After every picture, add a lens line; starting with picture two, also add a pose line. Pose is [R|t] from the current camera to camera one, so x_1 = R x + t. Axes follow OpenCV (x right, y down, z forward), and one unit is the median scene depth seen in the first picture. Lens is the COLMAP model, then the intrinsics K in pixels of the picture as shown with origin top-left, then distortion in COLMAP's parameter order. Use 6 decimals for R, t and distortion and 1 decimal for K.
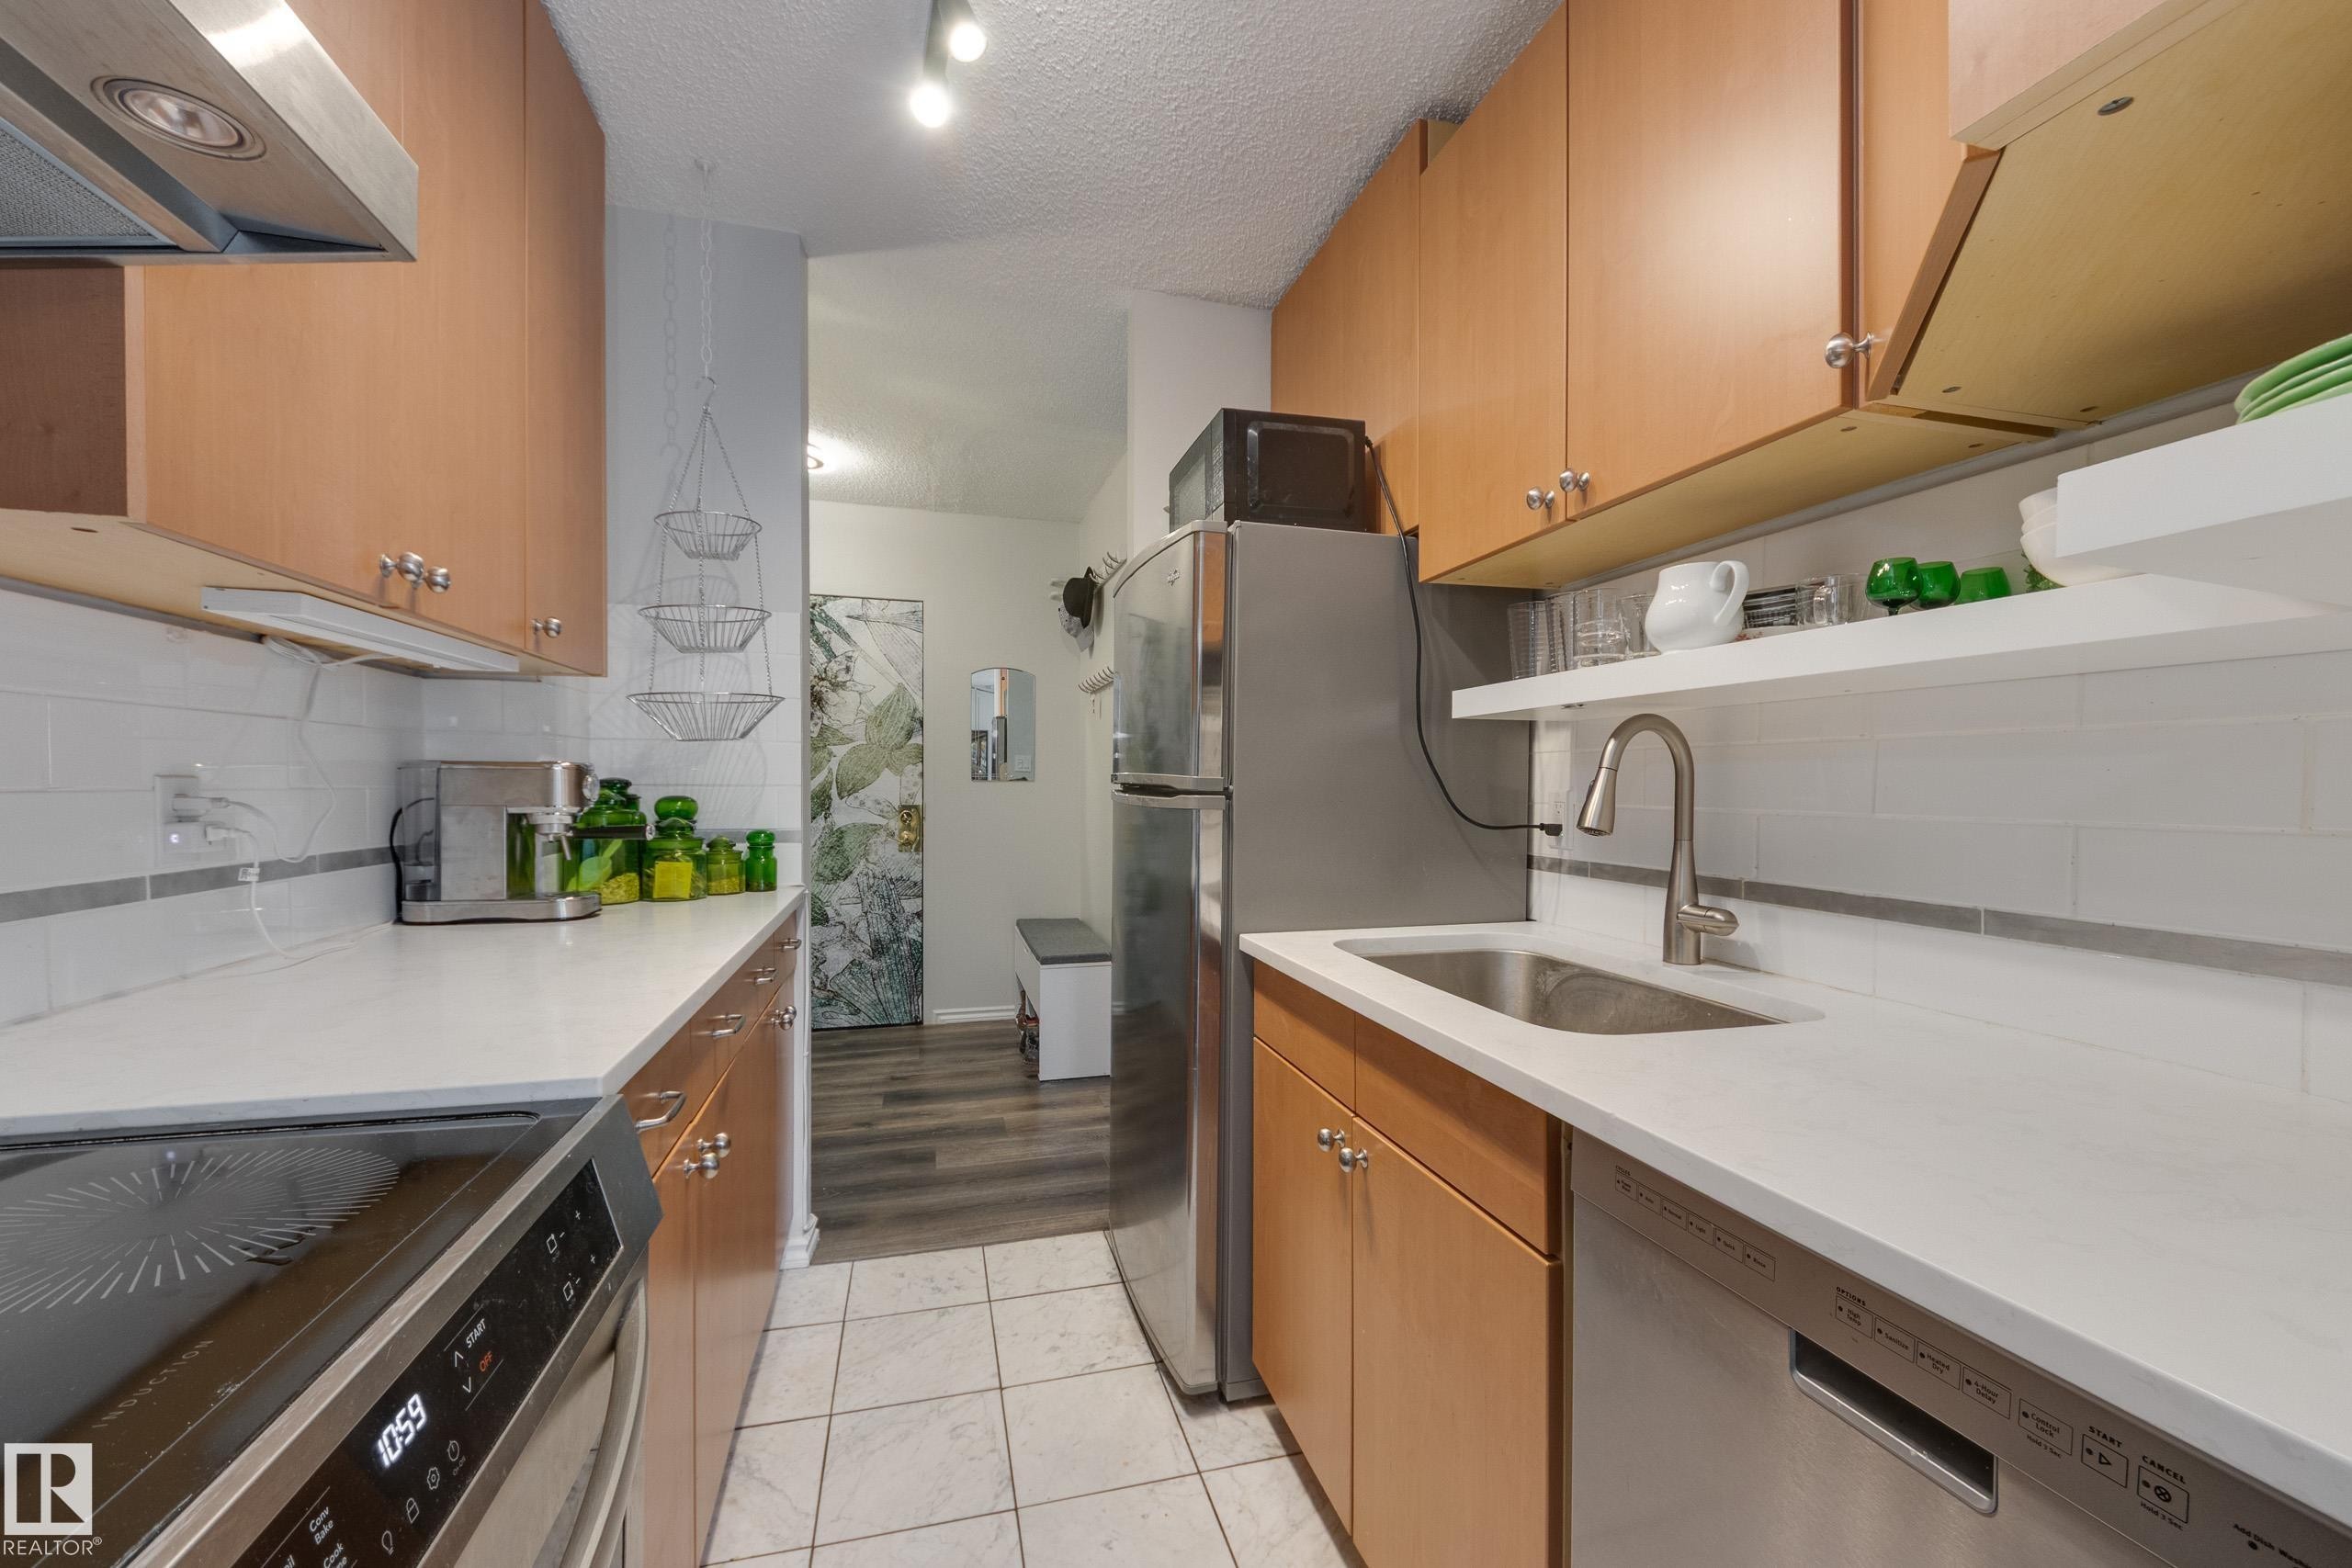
lens RADIAL K [[887.2, 0, 1171.6], [0, 887.2, 798.4], [0, 0, 1]] dist [0.011631, -0.004539]
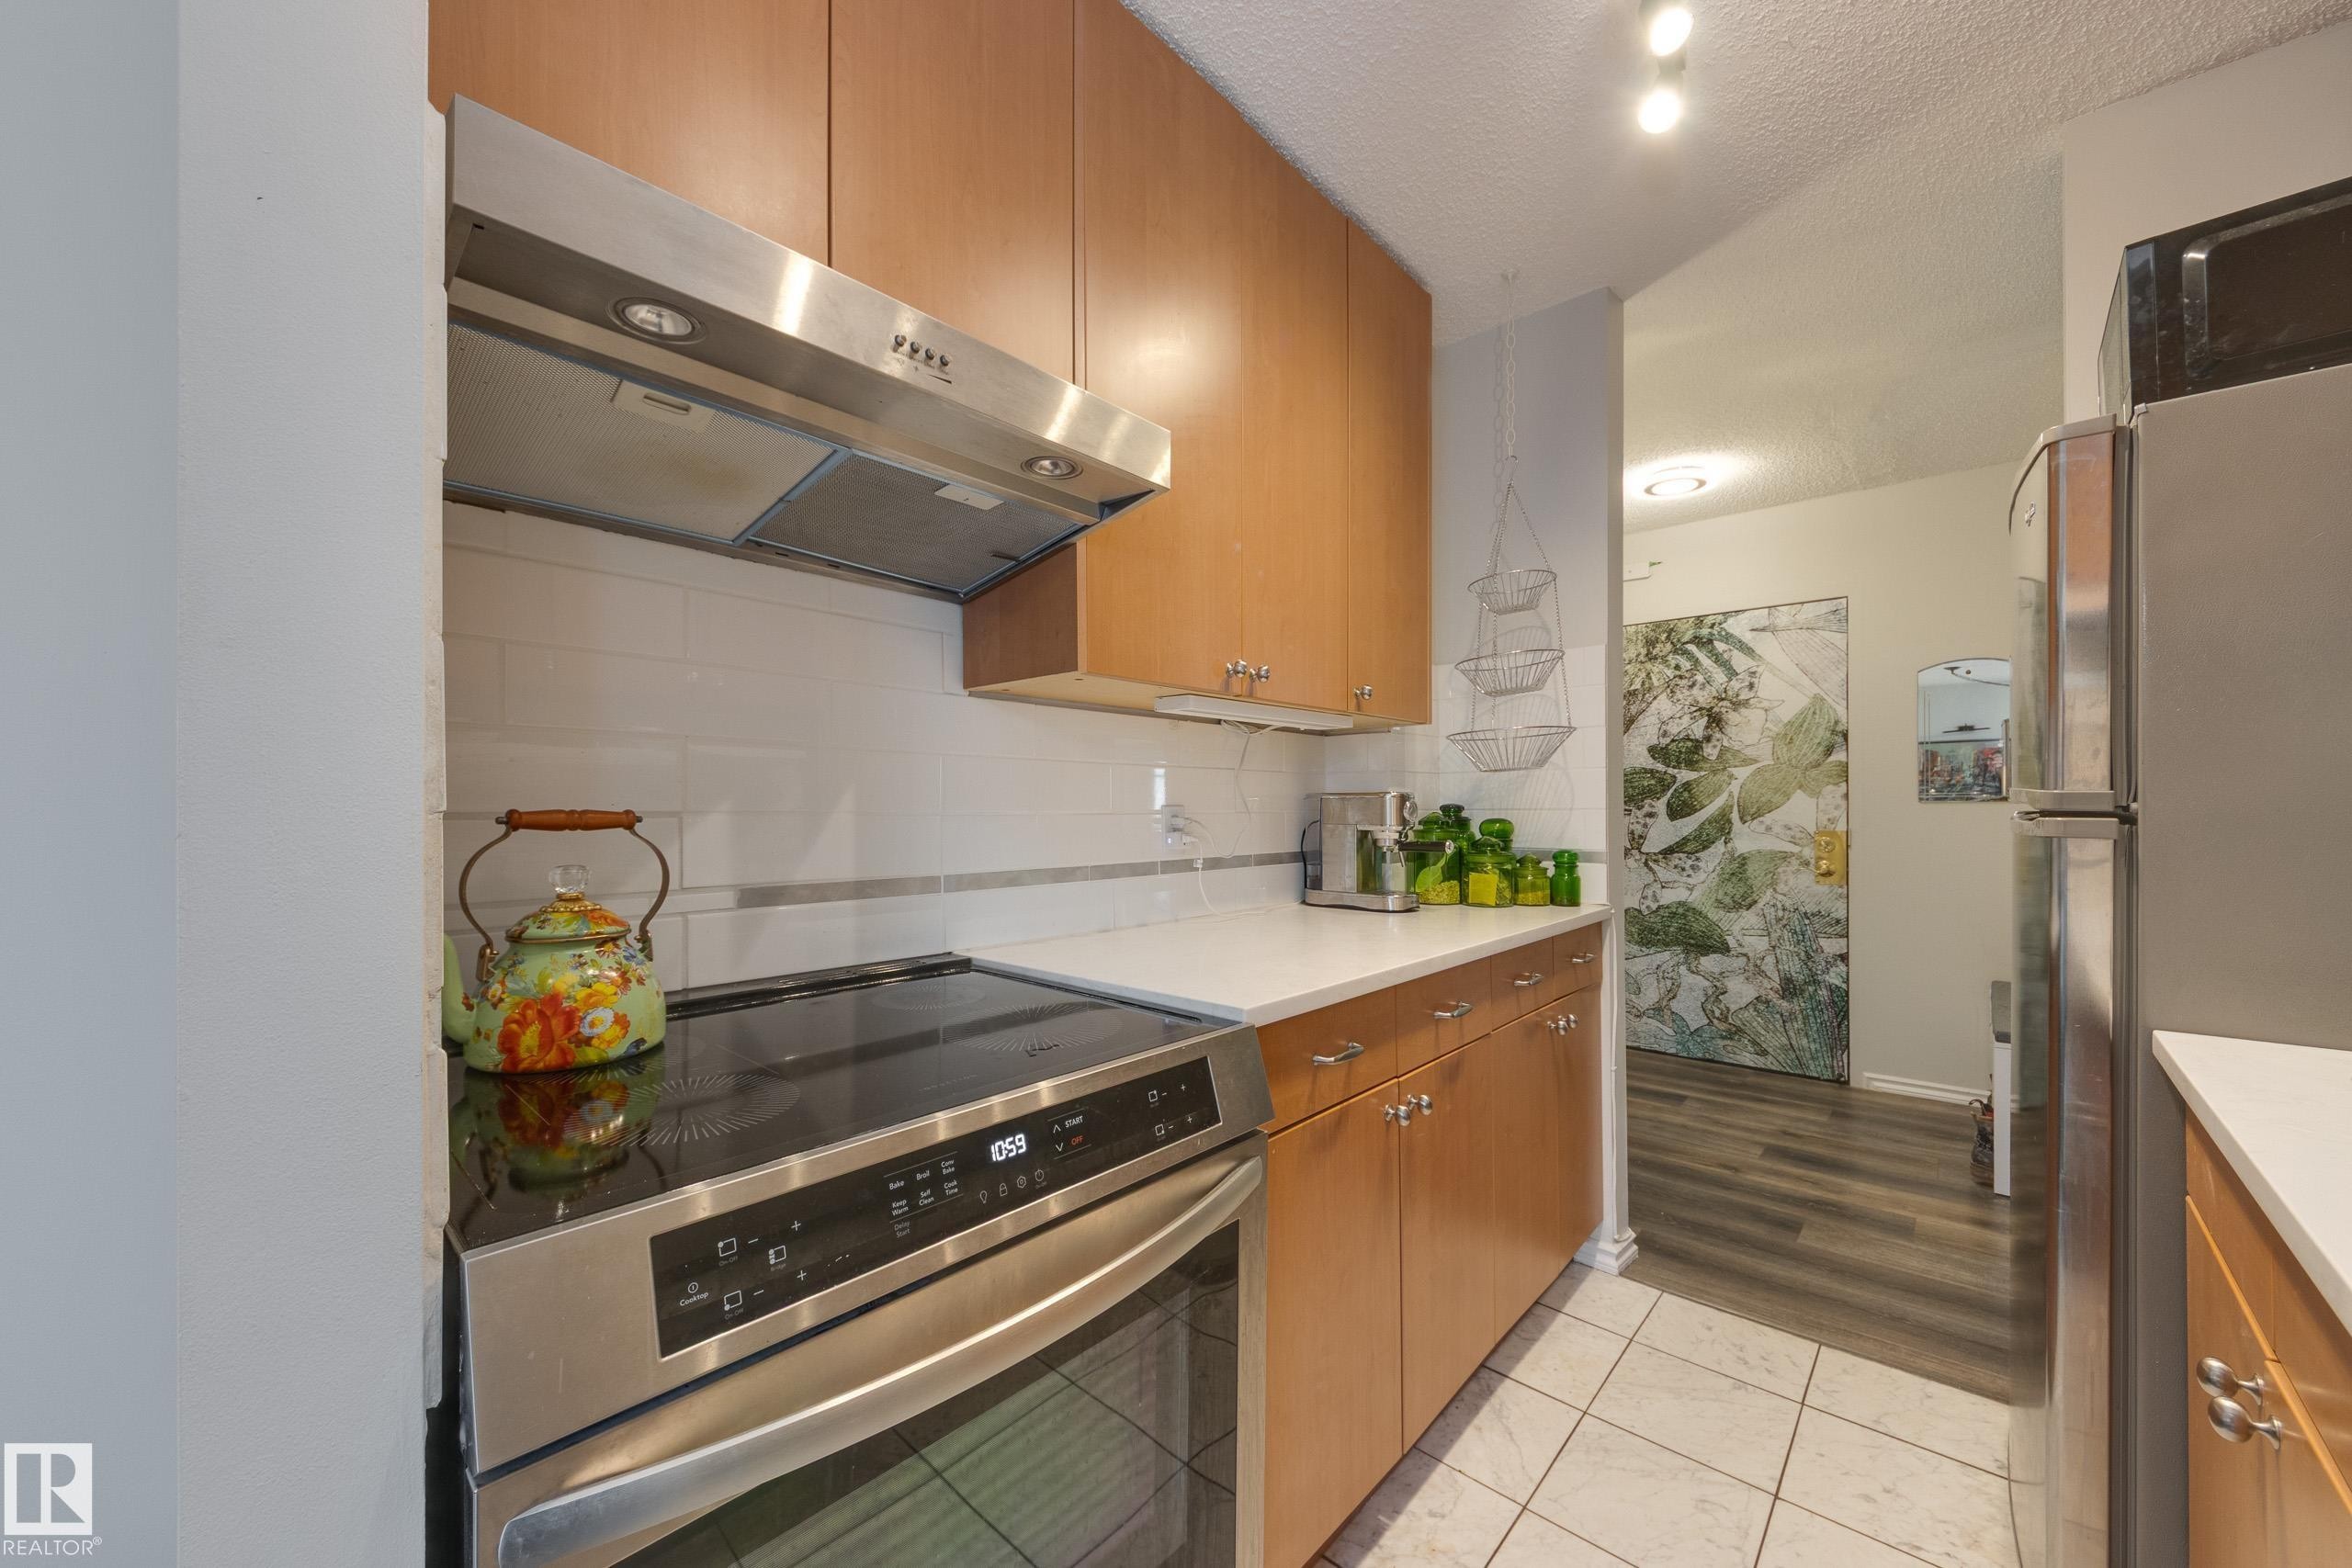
lens RADIAL K [[887.2, 0, 1272.9], [0, 887.2, 812.6], [0, 0, 1]] dist [0.011631, -0.004539]
pose [[0.579498, -0.004577, -0.814961, 0.239038], [-0.006213, 0.999930, -0.010034, 0.003371], [0.814950, 0.010878, 0.579429, 0.085672]]
